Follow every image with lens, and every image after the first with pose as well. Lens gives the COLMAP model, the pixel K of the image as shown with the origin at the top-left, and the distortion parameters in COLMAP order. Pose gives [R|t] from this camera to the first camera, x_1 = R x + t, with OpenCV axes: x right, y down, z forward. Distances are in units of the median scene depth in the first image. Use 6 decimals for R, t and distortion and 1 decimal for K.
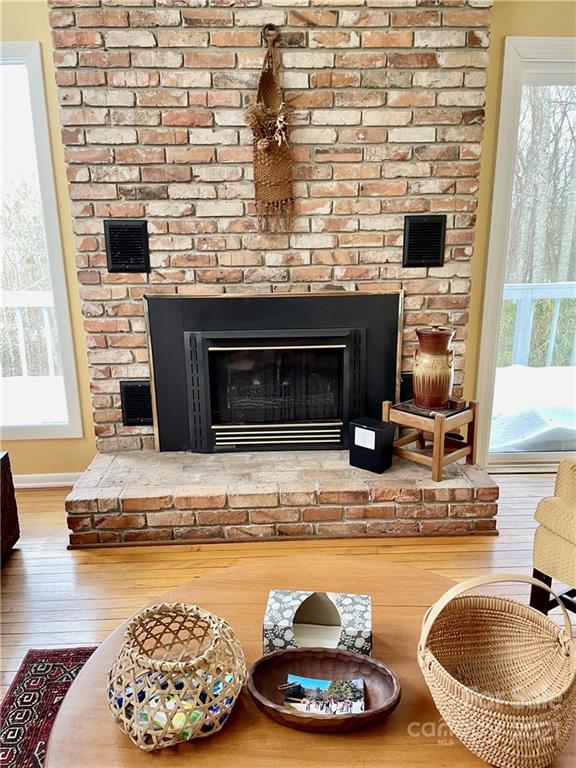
lens RADIAL K [[575.8, 0, 282.5], [0, 575.8, 393.4], [0, 0, 1]] dist [0.093770, -0.118329]
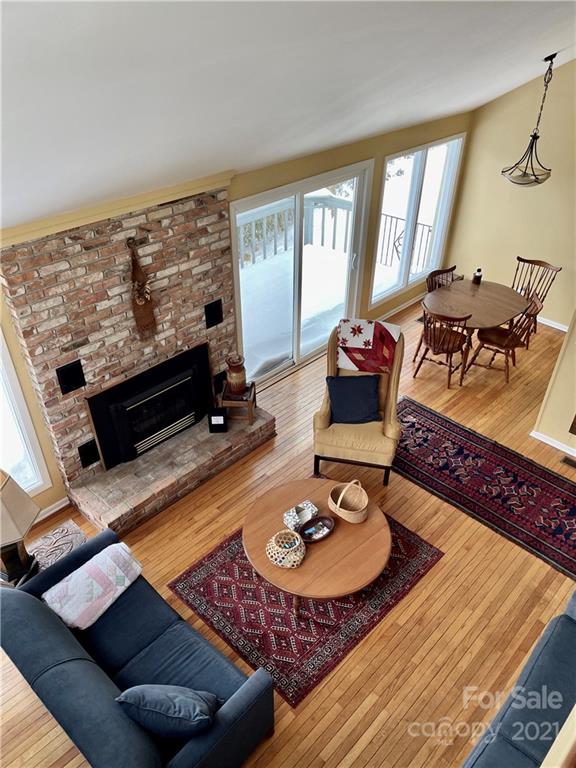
lens RADIAL K [[575.8, 0, 285.4], [0, 575.8, 391.4], [0, 0, 1]] dist [0.093770, -0.118329]
pose [[0.723799, -0.394303, 0.566250, -0.783399], [0.175722, 0.898916, 0.401338, -0.777888], [-0.667260, -0.190986, 0.719922, -0.583034]]
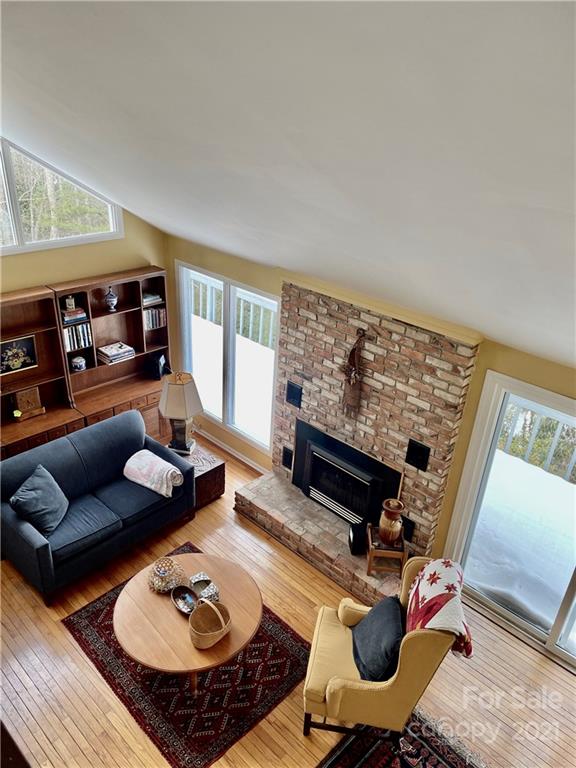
lens RADIAL K [[575.8, 0, 280.4], [0, 575.8, 392.2], [0, 0, 1]] dist [0.093770, -0.118329]
pose [[0.686701, 0.382510, -0.618165, 0.997007], [-0.256387, 0.923161, 0.286424, -0.857901], [0.680226, -0.038199, 0.732006, -0.560605]]
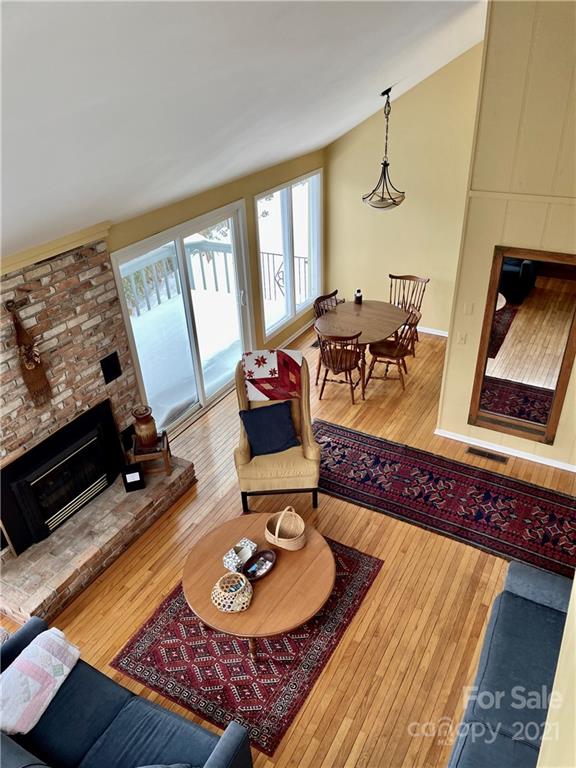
lens RADIAL K [[575.8, 0, 293.6], [0, 575.8, 390.3], [0, 0, 1]] dist [0.093770, -0.118329]
pose [[0.524718, -0.456295, 0.718656, -0.825382], [0.259880, 0.889771, 0.375193, -0.760120], [-0.810638, -0.010107, 0.585461, -0.547636]]
